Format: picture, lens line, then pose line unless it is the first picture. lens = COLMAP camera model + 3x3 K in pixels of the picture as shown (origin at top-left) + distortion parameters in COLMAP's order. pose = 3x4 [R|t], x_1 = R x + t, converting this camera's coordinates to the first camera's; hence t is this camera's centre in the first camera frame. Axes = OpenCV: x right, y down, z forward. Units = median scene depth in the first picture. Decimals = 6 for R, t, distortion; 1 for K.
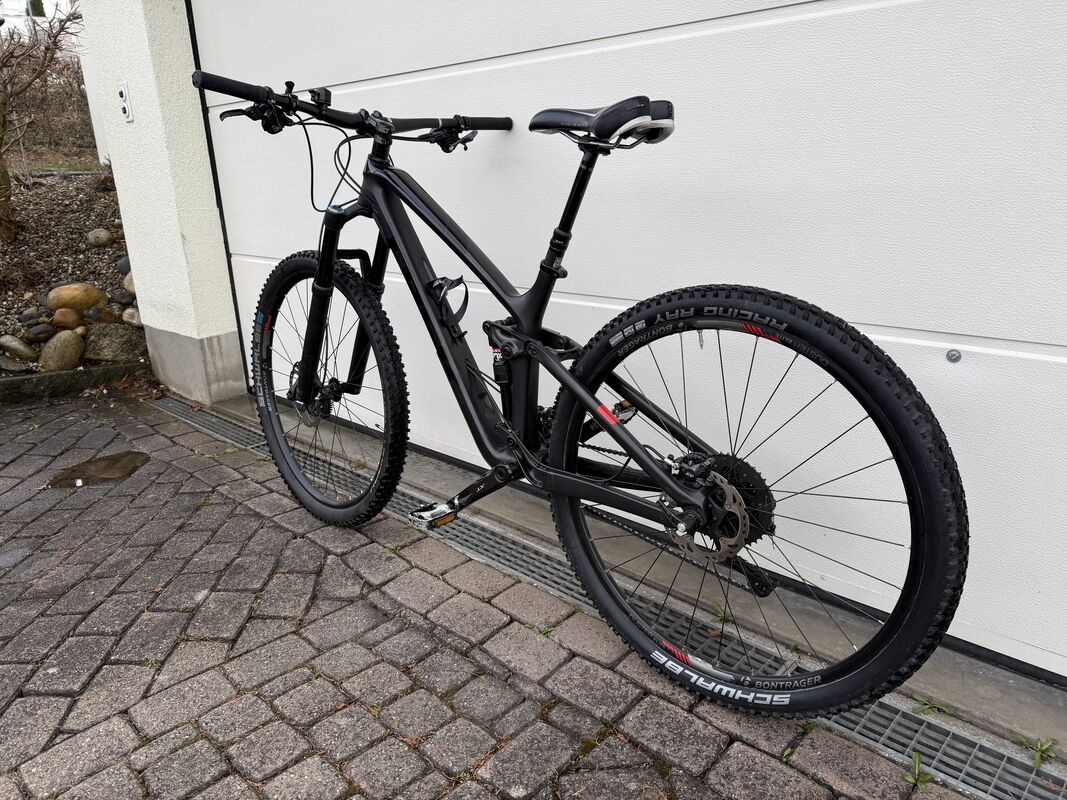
lens RADIAL K [[743.5, 0, 533.5], [0, 743.5, 400.0], [0, 0, 1]] dist [0.040020, -0.057106]
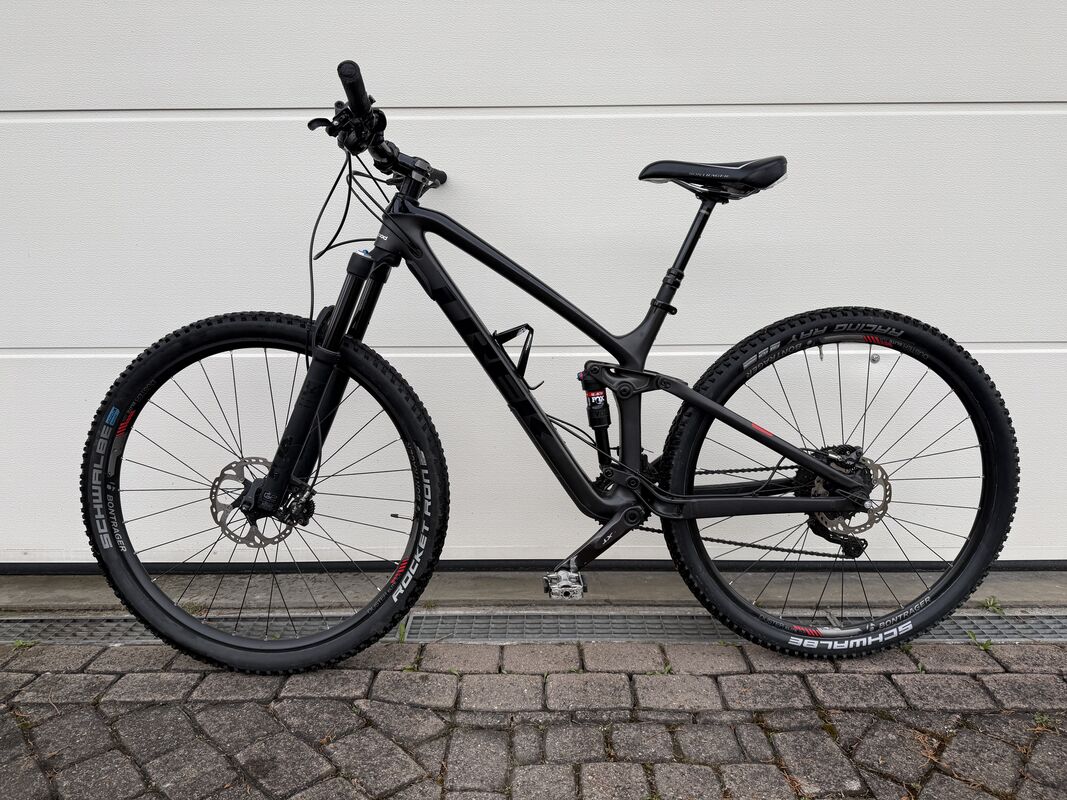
lens RADIAL K [[748.0, 0, 528.5], [0, 748.0, 398.5], [0, 0, 1]] dist [-0.001278, 0.001274]
pose [[0.733507, -0.096406, 0.672810, -0.813284], [0.185091, 0.980811, -0.061250, -0.018580], [-0.653994, 0.169458, 0.737276, 0.355565]]
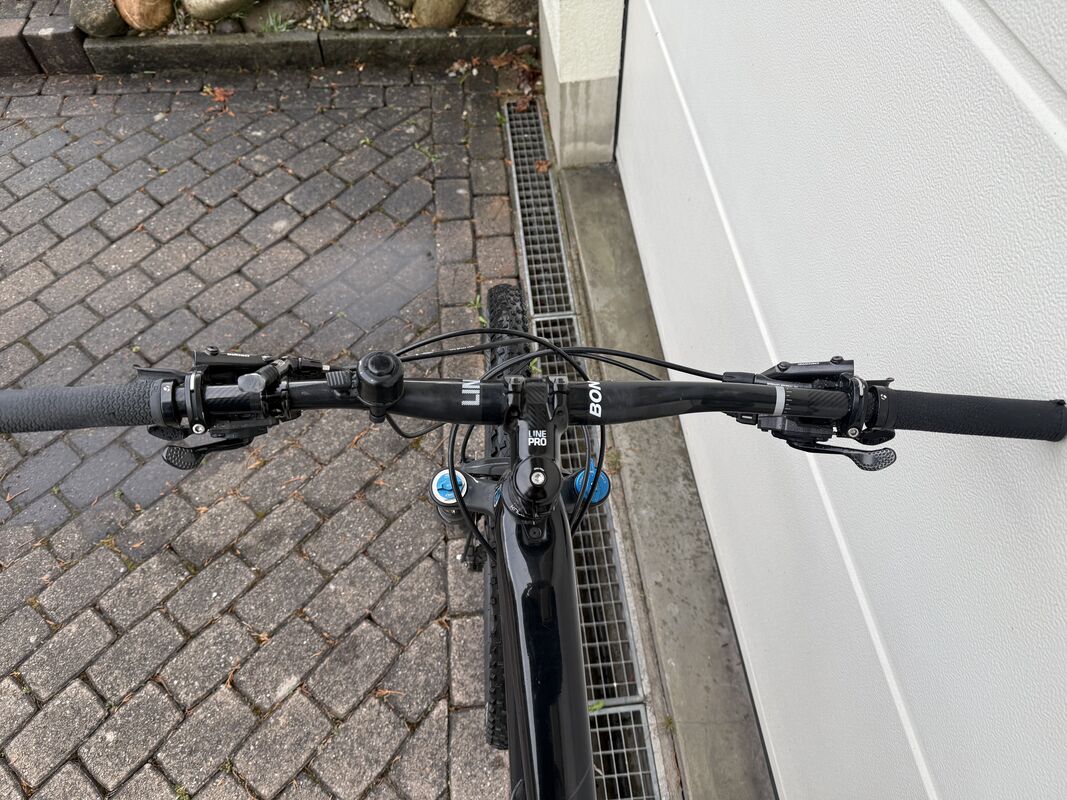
lens RADIAL K [[743.5, 0, 533.5], [0, 743.5, 400.0], [0, 0, 1]] dist [0.040020, -0.057106]
pose [[0.749260, 0.548408, -0.371294, -0.117241], [-0.195032, 0.718482, 0.667642, -0.695321], [0.632908, -0.427823, 0.645287, 0.909296]]
